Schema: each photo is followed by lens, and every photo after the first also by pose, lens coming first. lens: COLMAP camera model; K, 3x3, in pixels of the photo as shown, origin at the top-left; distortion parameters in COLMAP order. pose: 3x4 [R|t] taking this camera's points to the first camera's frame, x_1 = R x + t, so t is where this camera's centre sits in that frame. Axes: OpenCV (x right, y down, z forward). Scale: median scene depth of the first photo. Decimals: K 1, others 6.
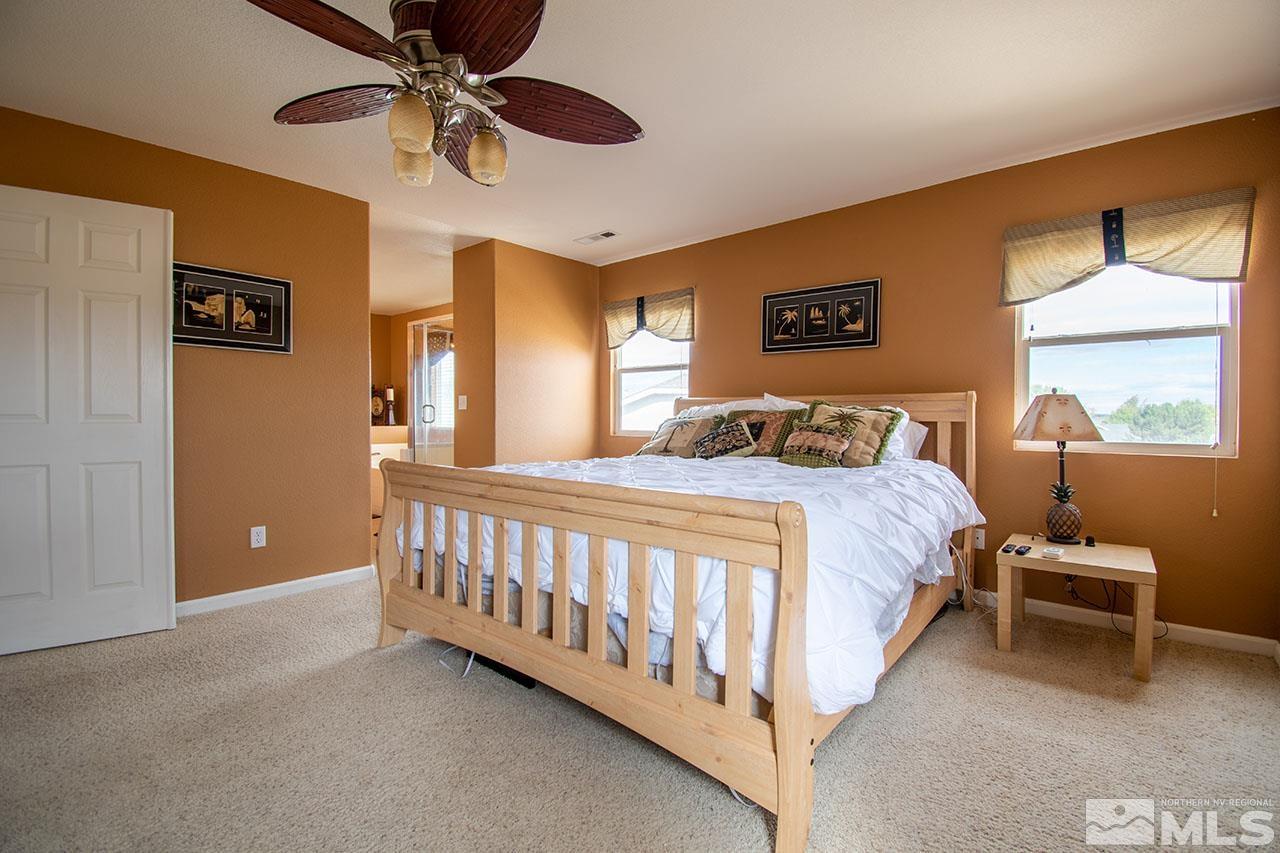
lens RADIAL K [[562.3, 0, 669.7], [0, 562.3, 419.5], [0, 0, 1]] dist [0.004594, -0.001566]
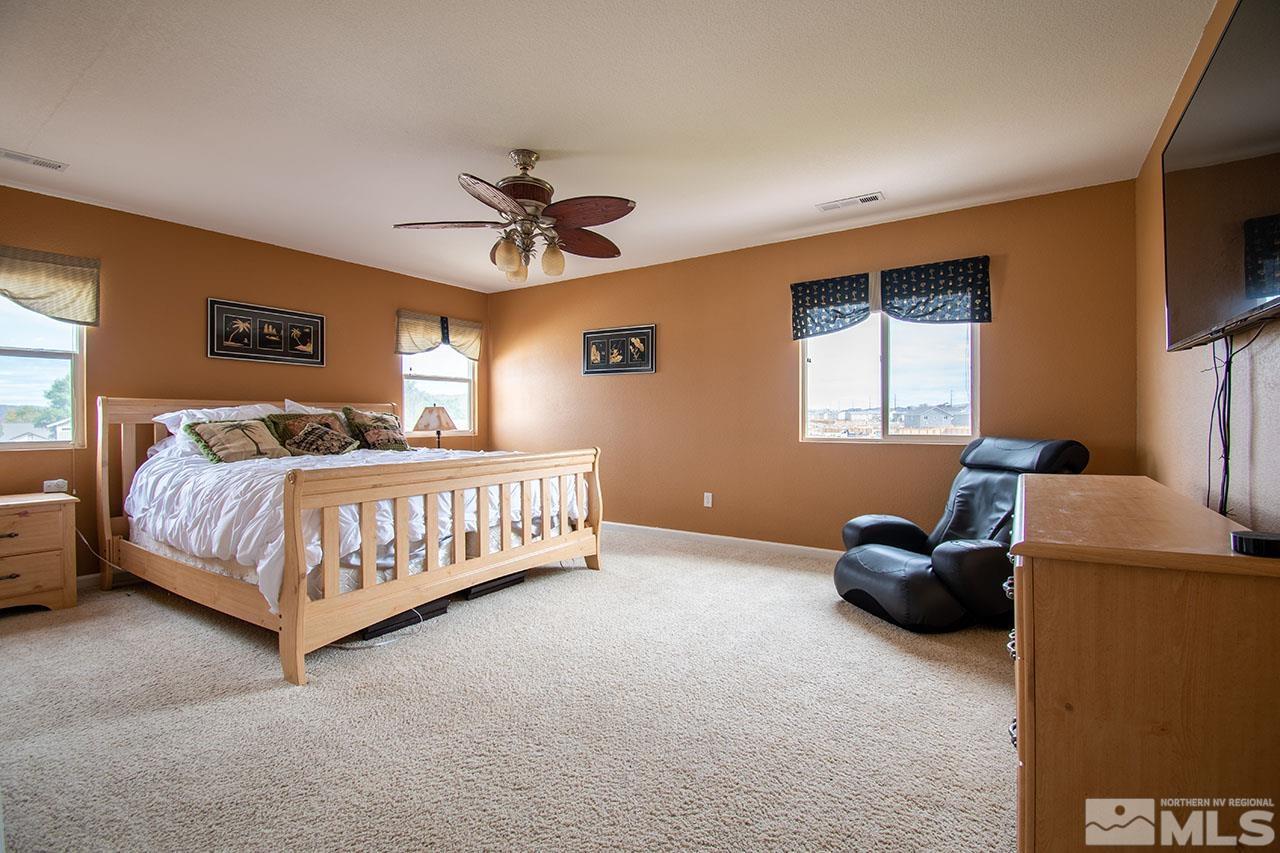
lens RADIAL K [[562.3, 0, 637.1], [0, 562.3, 418.6], [0, 0, 1]] dist [0.004594, -0.001566]
pose [[-0.084949, -0.005517, 0.996370, -0.981579], [0.009280, 0.999937, 0.006328, -0.008267], [-0.996342, 0.009784, -0.084893, 0.364436]]
